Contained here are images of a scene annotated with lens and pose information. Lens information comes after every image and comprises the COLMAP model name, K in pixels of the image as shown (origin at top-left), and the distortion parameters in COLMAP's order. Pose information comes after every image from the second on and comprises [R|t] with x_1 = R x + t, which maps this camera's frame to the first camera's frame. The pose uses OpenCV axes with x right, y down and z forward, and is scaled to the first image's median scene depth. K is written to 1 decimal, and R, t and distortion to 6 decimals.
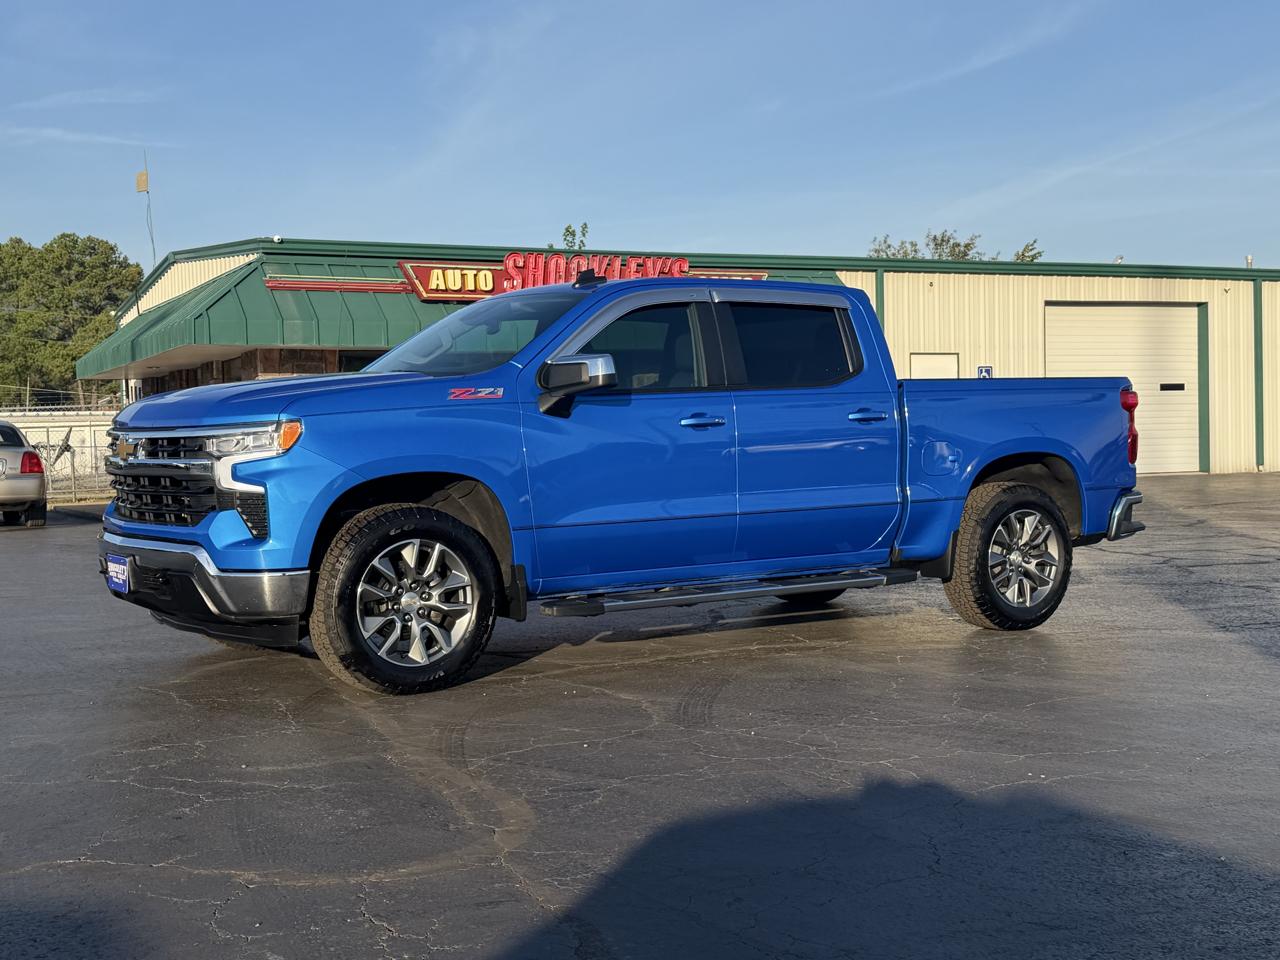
lens RADIAL K [[1506.8, 0, 637.8], [0, 1506.8, 510.5], [0, 0, 1]] dist [0.181404, -0.623379]
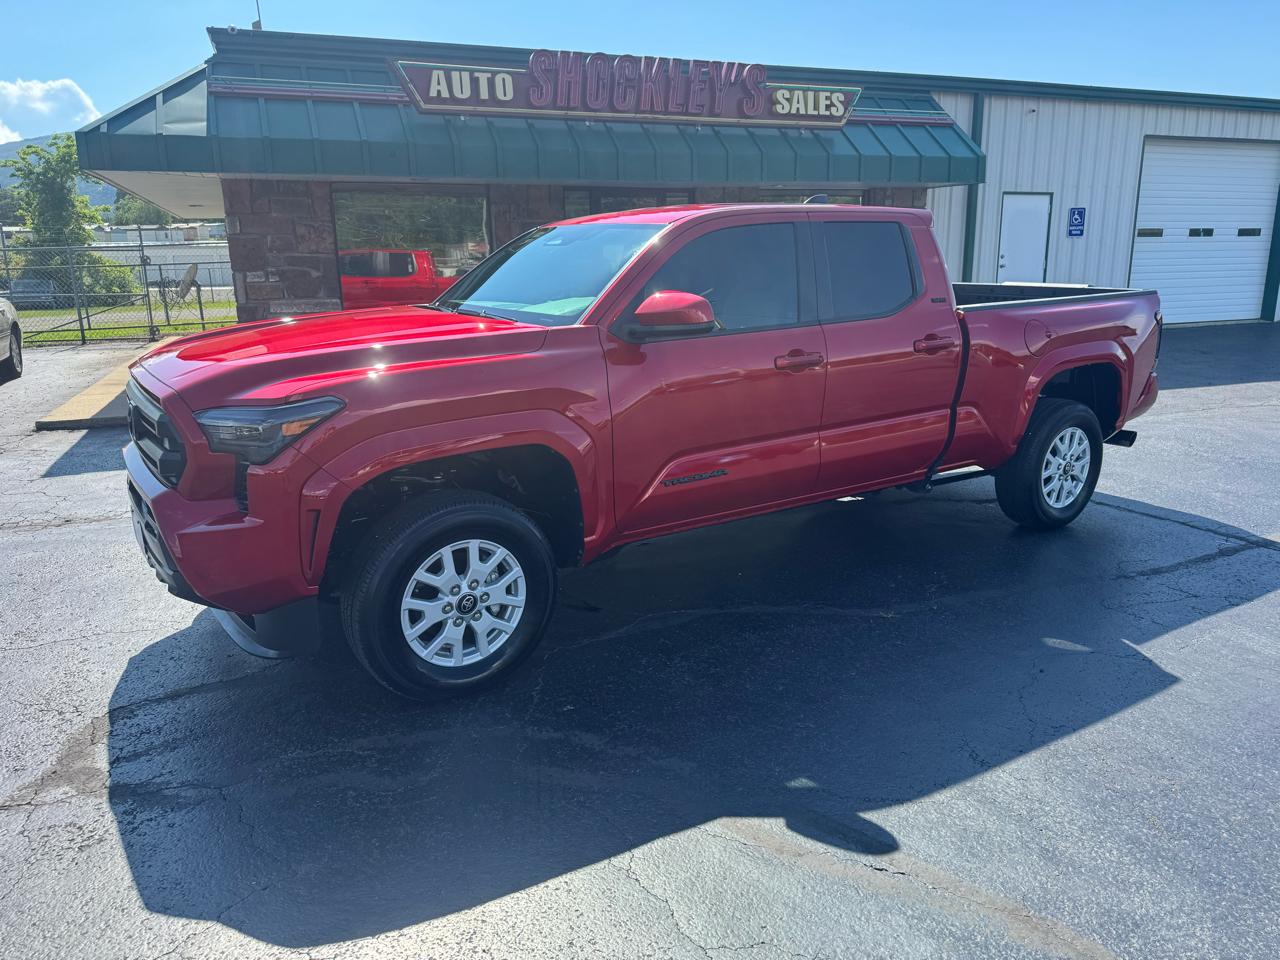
lens RADIAL K [[853.4, 0, 646.5], [0, 853.4, 477.2], [0, 0, 1]] dist [0.038289, -0.045142]
pose [[0.997047, 0.026332, -0.072135, 0.008764], [-0.011165, 0.979098, 0.203081, -0.046043], [0.075975, -0.201676, 0.976501, 0.529140]]
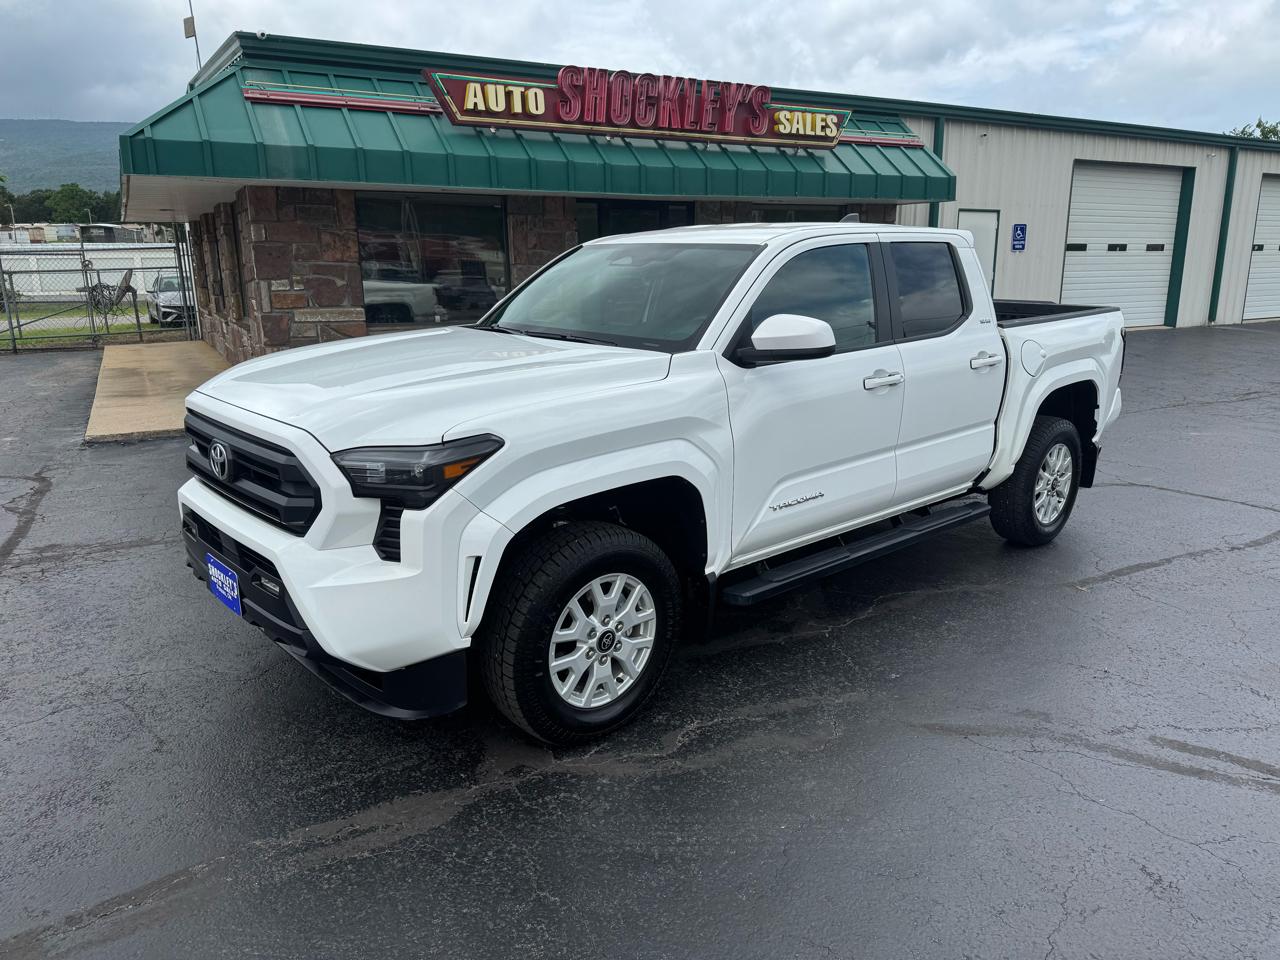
lens RADIAL K [[849.4, 0, 642.3], [0, 849.4, 480.6], [0, 0, 1]] dist [0.049614, -0.063365]
pose [[0.998416, 0.001198, 0.056256, -0.069057], [-0.012409, 0.979846, 0.199367, -0.046813], [-0.054884, -0.199749, 0.978309, 0.512209]]
